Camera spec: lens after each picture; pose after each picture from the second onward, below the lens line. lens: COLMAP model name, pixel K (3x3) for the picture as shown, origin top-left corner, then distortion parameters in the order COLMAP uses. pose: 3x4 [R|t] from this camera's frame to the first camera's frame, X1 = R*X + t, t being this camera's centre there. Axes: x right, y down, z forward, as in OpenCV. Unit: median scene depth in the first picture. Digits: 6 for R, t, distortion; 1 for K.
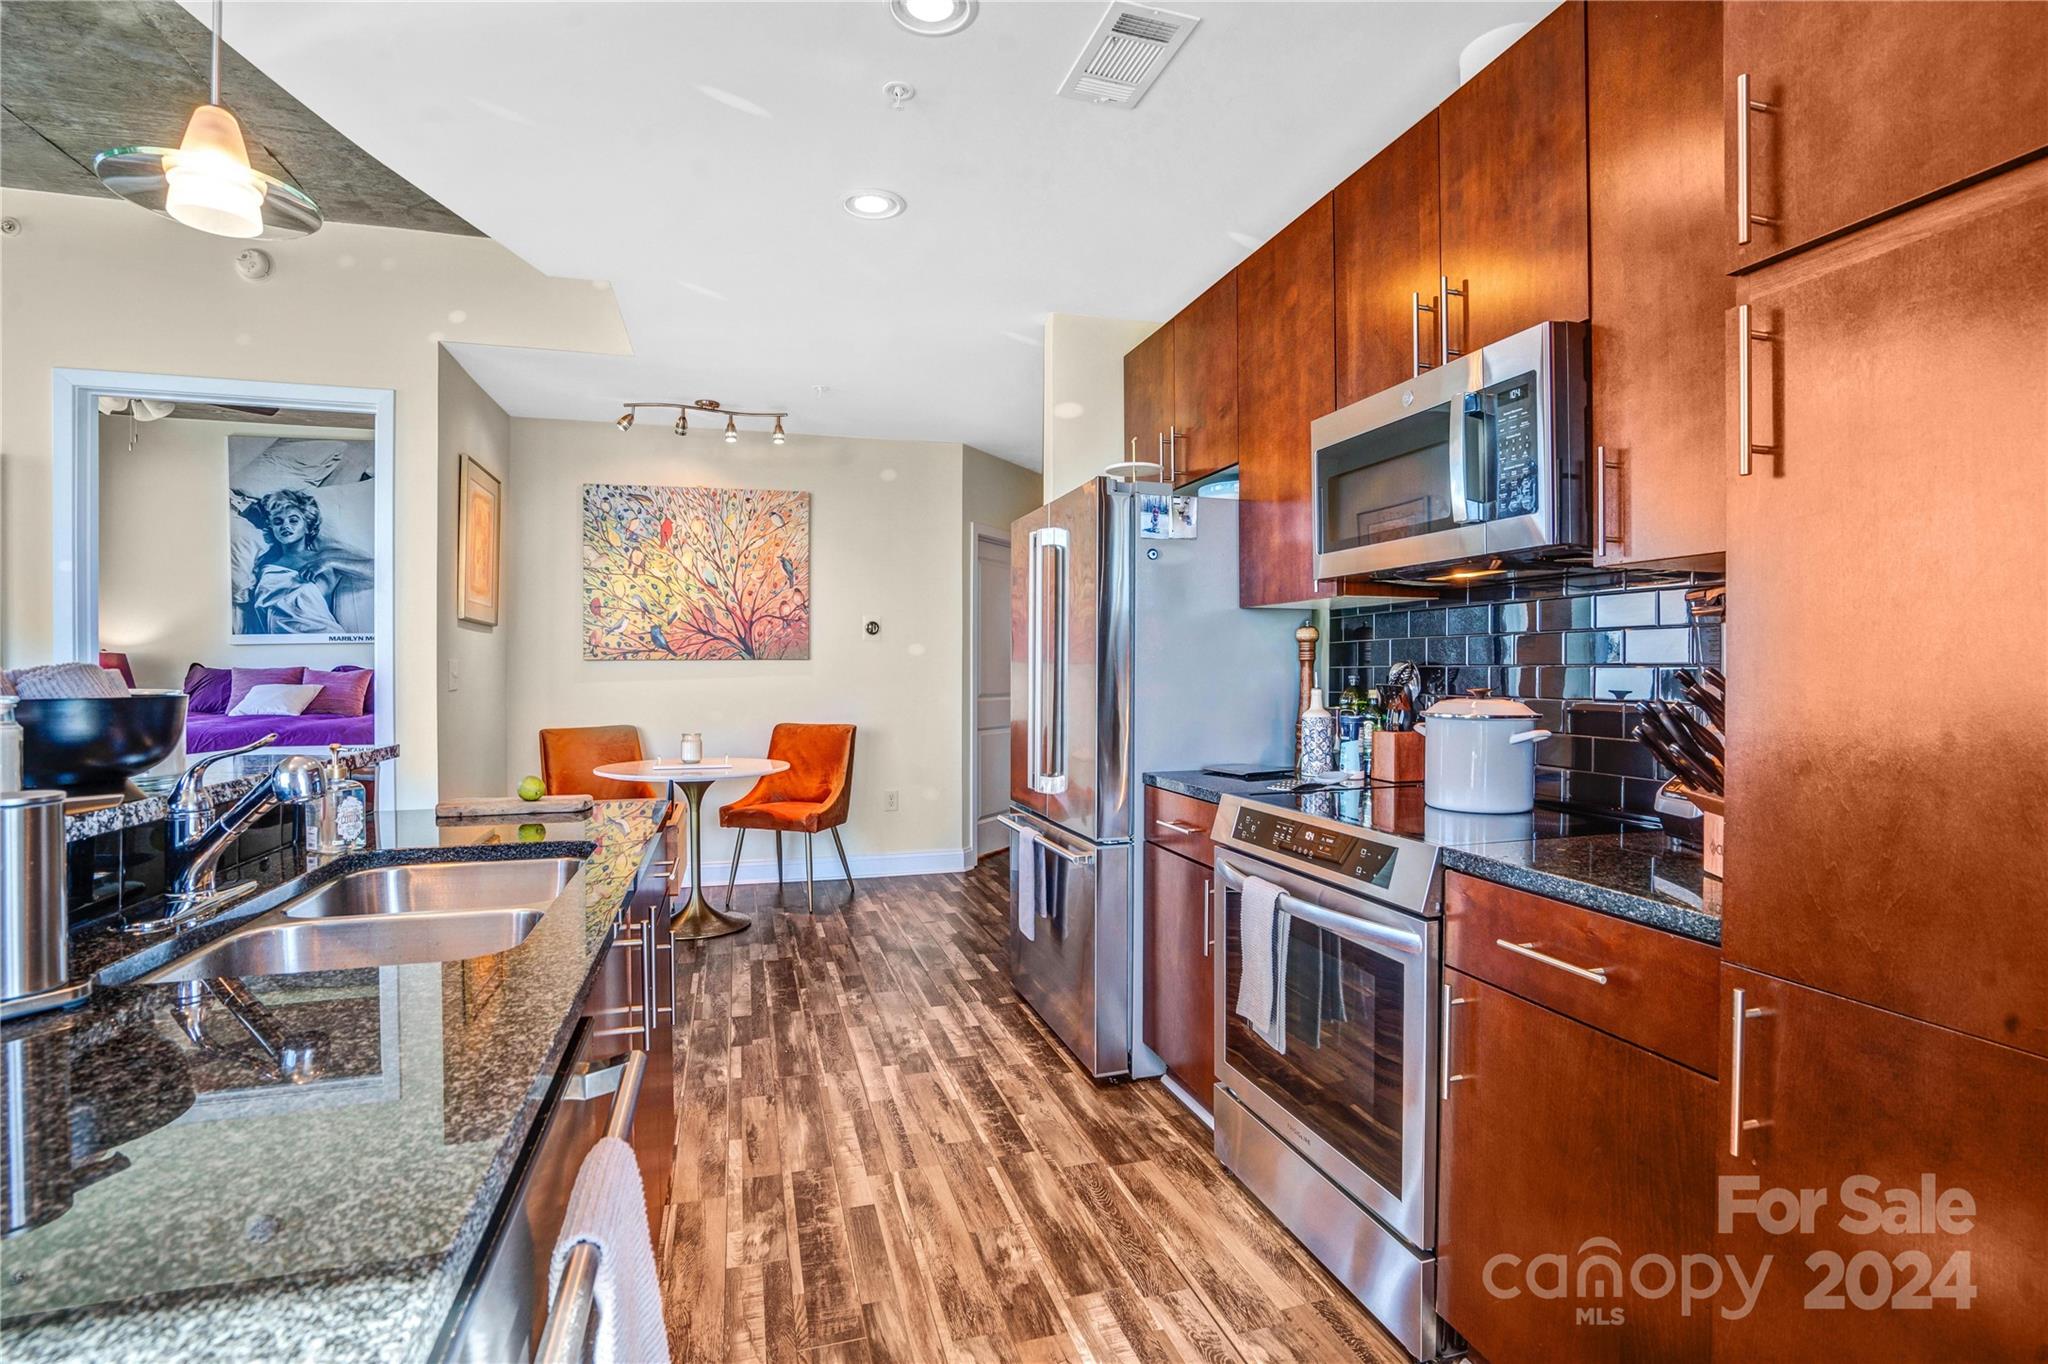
lens RADIAL K [[978.1, 0, 999.4], [0, 978.1, 673.4], [0, 0, 1]] dist [-0.059329, 0.034352]
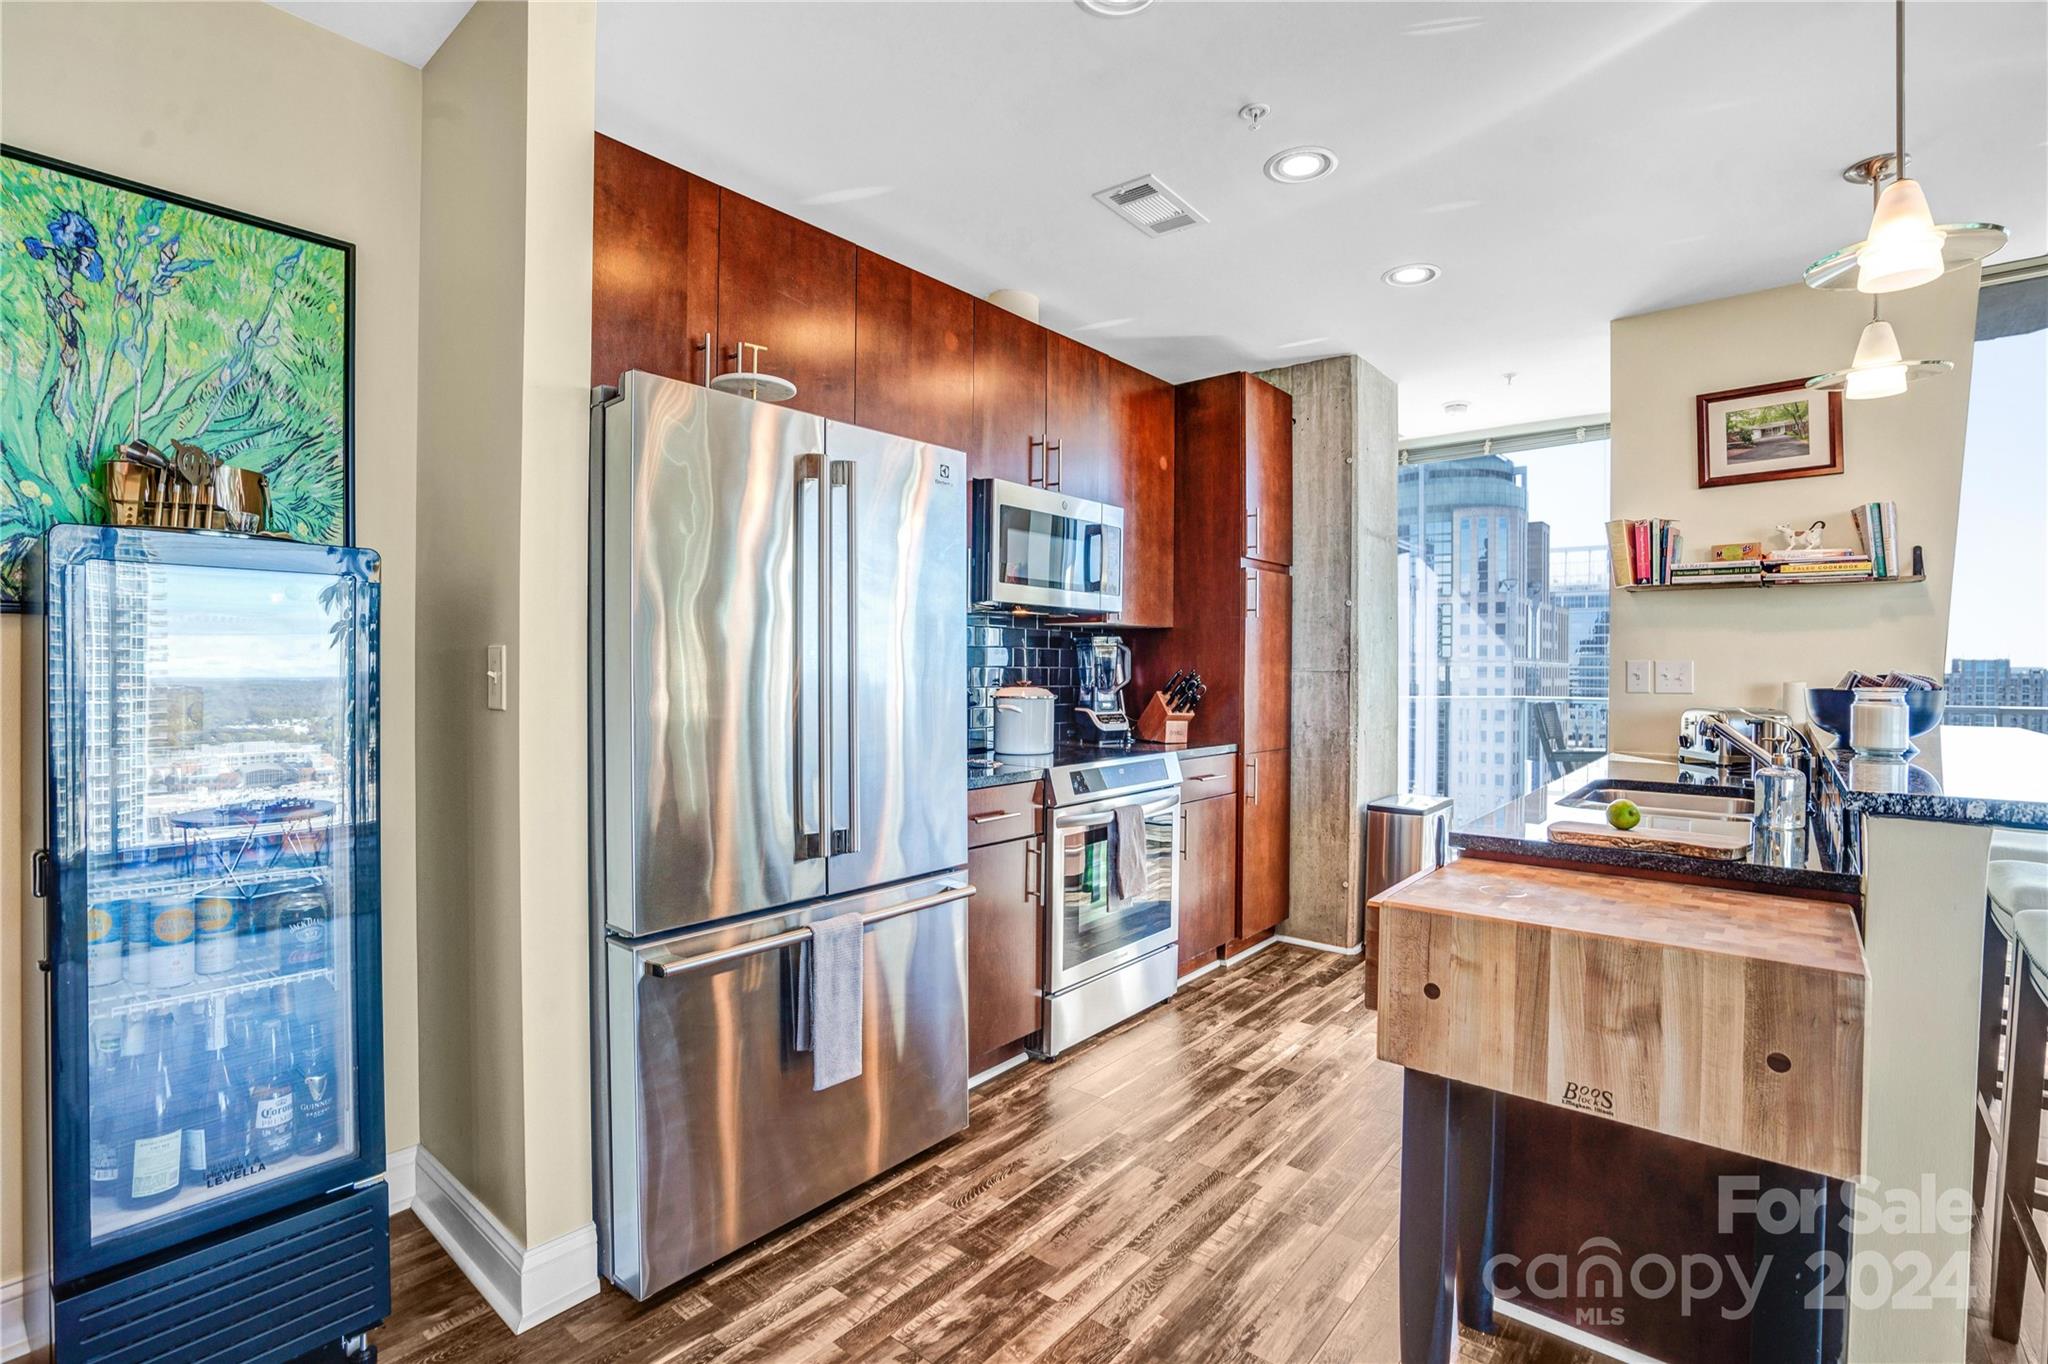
lens RADIAL K [[972.8, 0, 1045.1], [0, 972.8, 677.4], [0, 0, 1]] dist [-0.058674, 0.021304]
pose [[-0.601735, -0.008150, 0.798654, -0.569755], [-0.002079, 0.999961, 0.008638, -0.008459], [-0.798693, 0.003538, -0.601728, 1.285573]]
